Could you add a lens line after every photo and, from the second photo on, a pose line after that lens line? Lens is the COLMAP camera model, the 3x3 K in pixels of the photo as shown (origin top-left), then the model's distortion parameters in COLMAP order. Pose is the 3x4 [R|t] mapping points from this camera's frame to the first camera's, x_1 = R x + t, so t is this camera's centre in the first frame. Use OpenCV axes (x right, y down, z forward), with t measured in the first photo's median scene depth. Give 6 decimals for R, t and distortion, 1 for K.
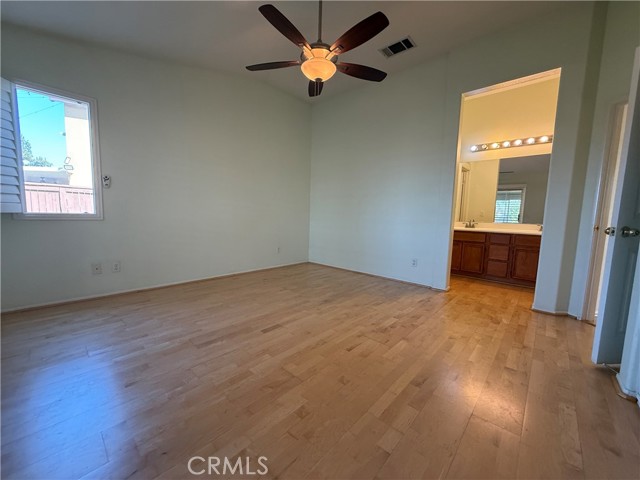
lens RADIAL K [[255.1, 0, 318.1], [0, 255.1, 240.5], [0, 0, 1]] dist [-0.001412, -0.000272]
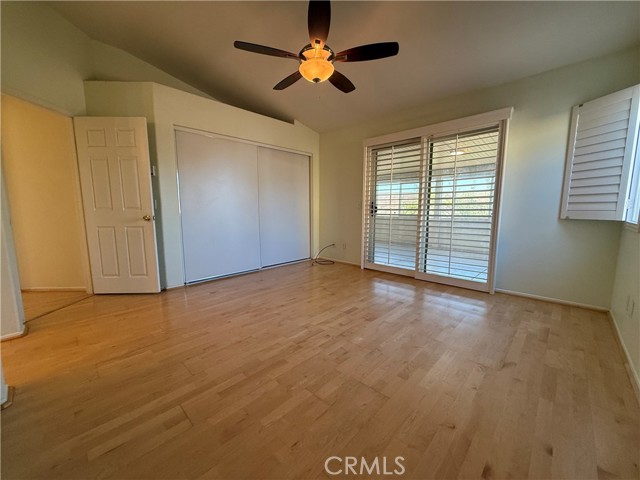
lens RADIAL K [[255.1, 0, 318.1], [0, 255.1, 240.5], [0, 0, 1]] dist [-0.001412, -0.000272]
pose [[-0.999640, -0.019555, 0.018351, -0.040524], [-0.014972, 0.974690, 0.223059, -0.232183], [-0.022248, 0.222704, -0.974632, 1.967693]]
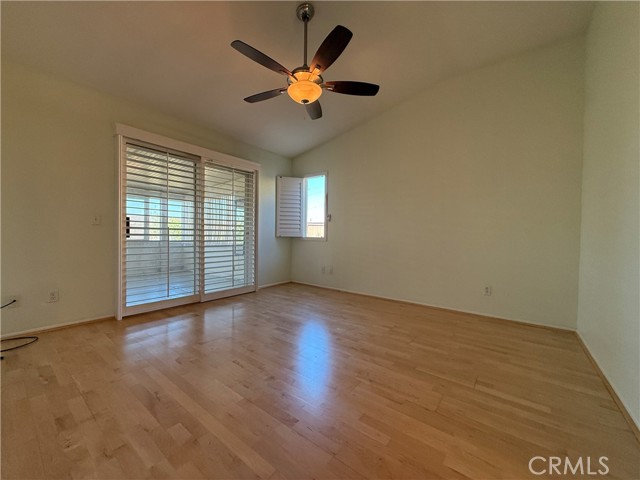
lens RADIAL K [[255.1, 0, 318.1], [0, 255.1, 240.5], [0, 0, 1]] dist [-0.001412, -0.000272]
pose [[0.087356, 0.005291, -0.996163, 0.952982], [-0.112796, 0.993607, -0.004614, -0.083070], [0.989771, 0.112767, 0.087395, 0.943688]]
